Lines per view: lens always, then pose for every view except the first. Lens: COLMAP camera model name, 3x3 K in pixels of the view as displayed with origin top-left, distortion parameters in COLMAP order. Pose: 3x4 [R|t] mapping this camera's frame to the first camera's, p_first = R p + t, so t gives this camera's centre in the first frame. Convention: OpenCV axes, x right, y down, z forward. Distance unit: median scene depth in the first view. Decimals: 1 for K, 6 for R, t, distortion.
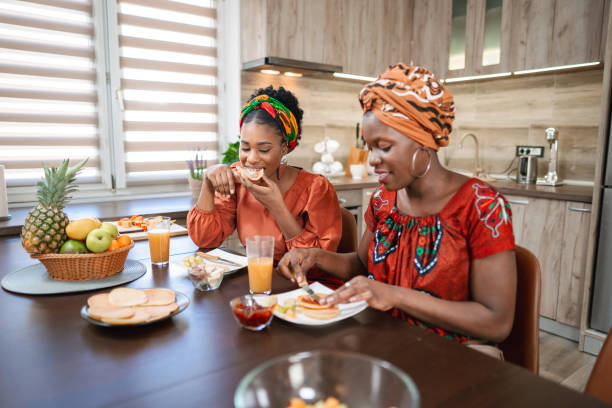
lens RADIAL K [[454.8, 0, 306.6], [0, 454.8, 204.5], [0, 0, 1]] dist [-0.009829, 0.002544]
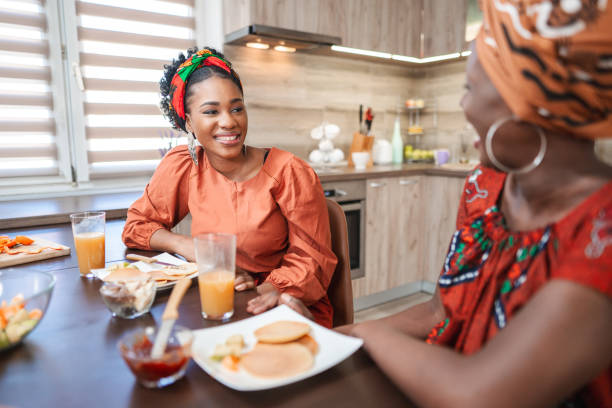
lens RADIAL K [[454.7, 0, 302.9], [0, 454.7, 207.3], [0, 0, 1]] dist [-0.043129, 0.043246]
pose [[0.999447, -0.010633, -0.031517, 0.033672], [0.010916, 0.999902, 0.008804, 0.010599], [0.031421, -0.009143, 0.999464, 0.157355]]
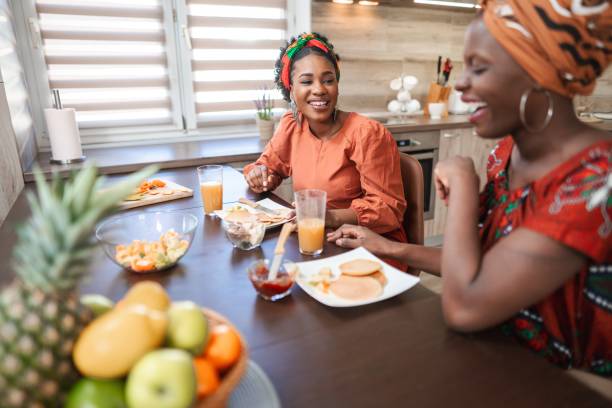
lens RADIAL K [[432.0, 0, 307.2], [0, 432.0, 202.7], [0, 0, 1]] dist [-0.031223, 0.033505]
pose [[0.980830, 0.037071, -0.191306, 0.034783], [-0.009274, 0.989505, 0.144199, -0.013427], [0.194644, -0.139661, 0.970880, 0.091093]]
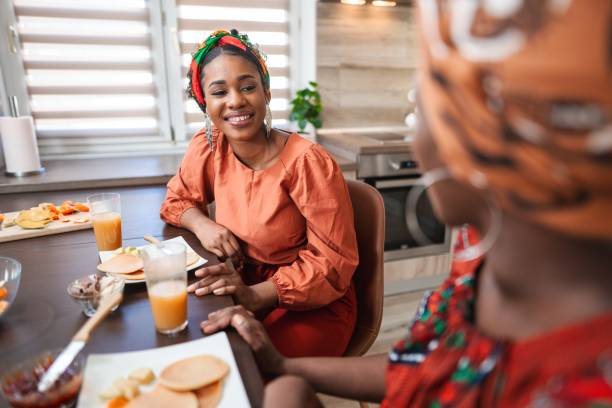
lens RADIAL K [[427.4, 0, 304.1], [0, 427.4, 200.1], [0, 0, 1]] dist [-0.009498, 0.003645]
pose [[0.943929, 0.078038, -0.320793, 0.125487], [-0.039134, 0.991260, 0.125988, -0.033773], [0.327821, -0.106370, 0.938733, 0.237661]]
